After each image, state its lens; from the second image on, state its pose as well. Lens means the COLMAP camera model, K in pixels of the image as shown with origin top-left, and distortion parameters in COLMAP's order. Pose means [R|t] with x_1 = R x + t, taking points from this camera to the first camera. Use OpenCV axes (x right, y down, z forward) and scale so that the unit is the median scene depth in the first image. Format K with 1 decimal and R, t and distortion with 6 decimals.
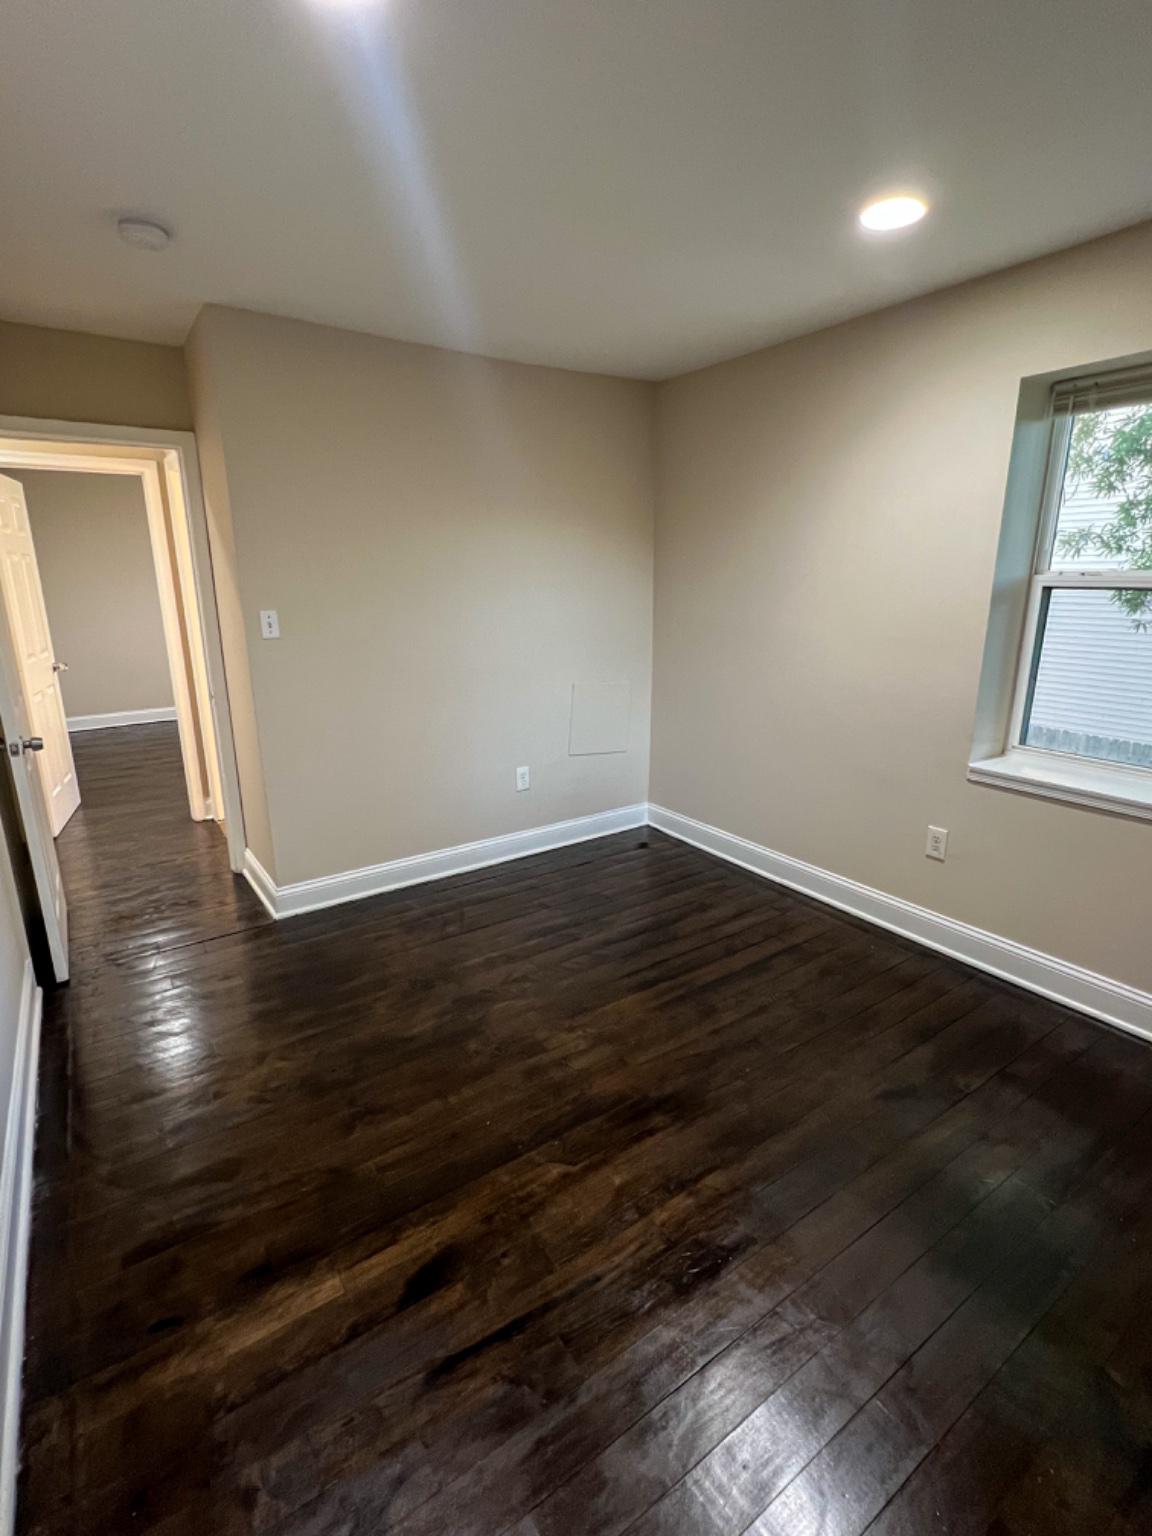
lens RADIAL K [[738.7, 0, 576.6], [0, 738.7, 760.9], [0, 0, 1]] dist [0.001178, 0.000337]
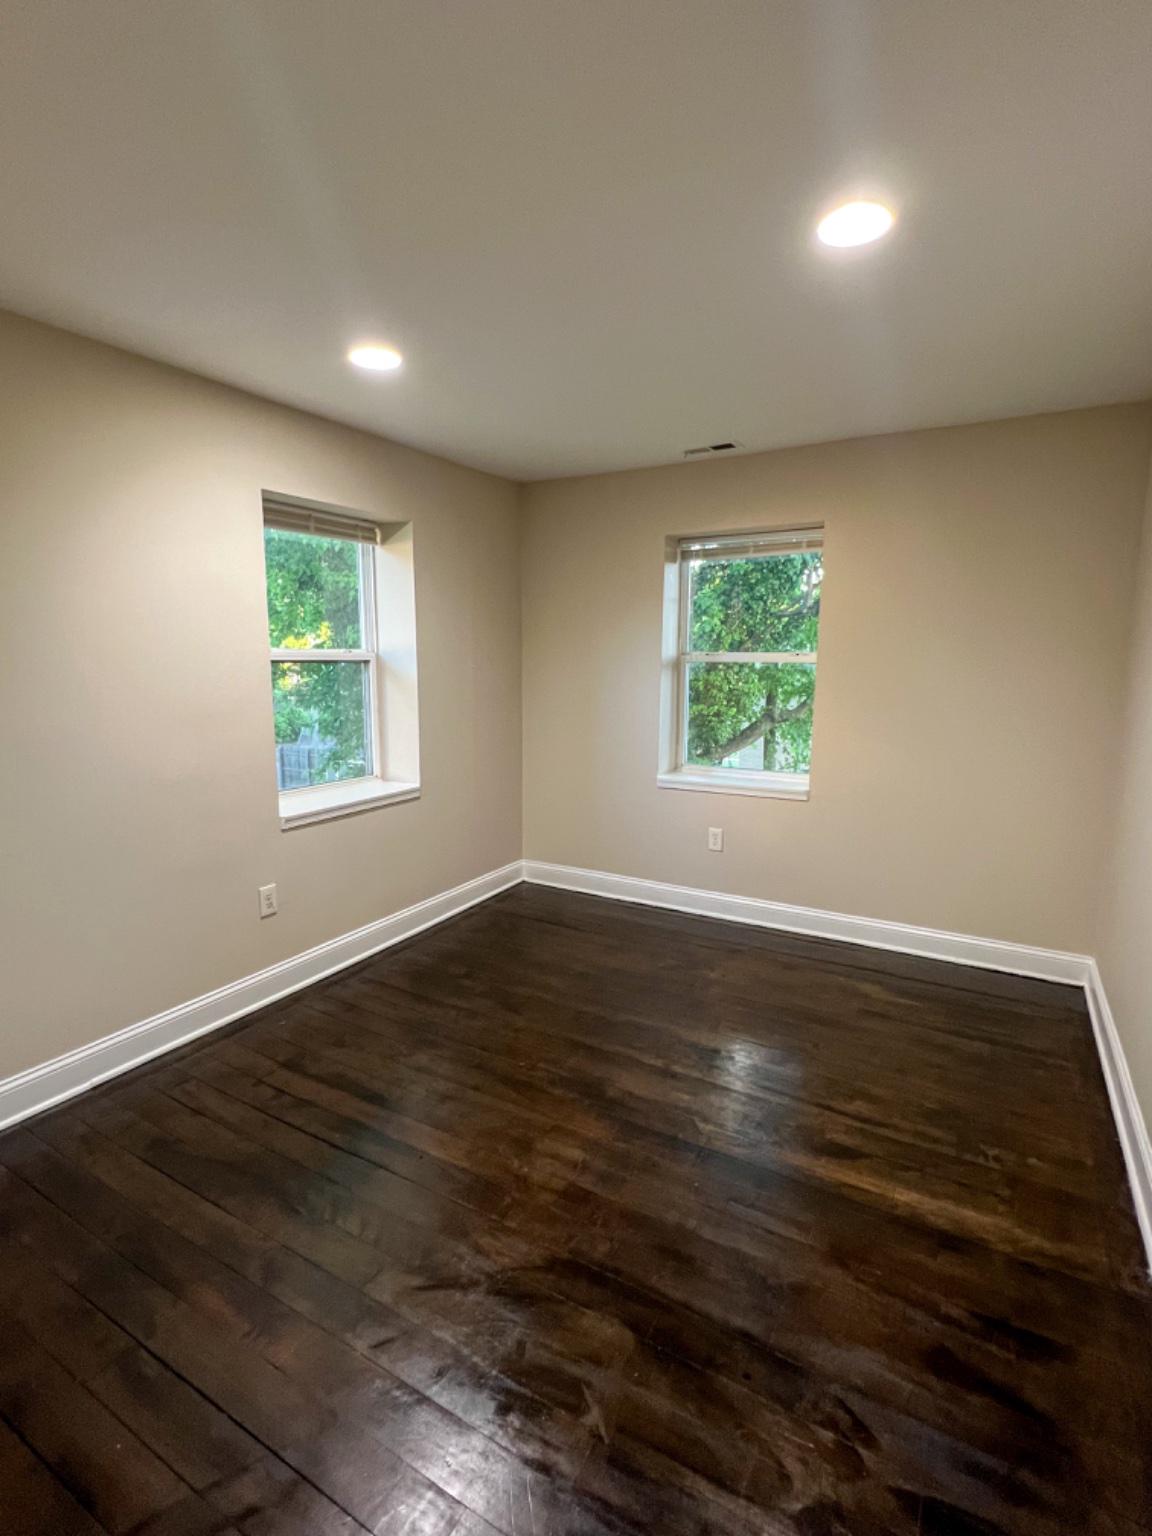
lens RADIAL K [[738.7, 0, 576.6], [0, 738.7, 760.9], [0, 0, 1]] dist [0.001178, 0.000337]
pose [[-0.438133, -0.122214, 0.890563, -0.763568], [0.222143, 0.945266, 0.239009, -0.284881], [-0.871029, 0.302550, -0.387003, 1.191664]]
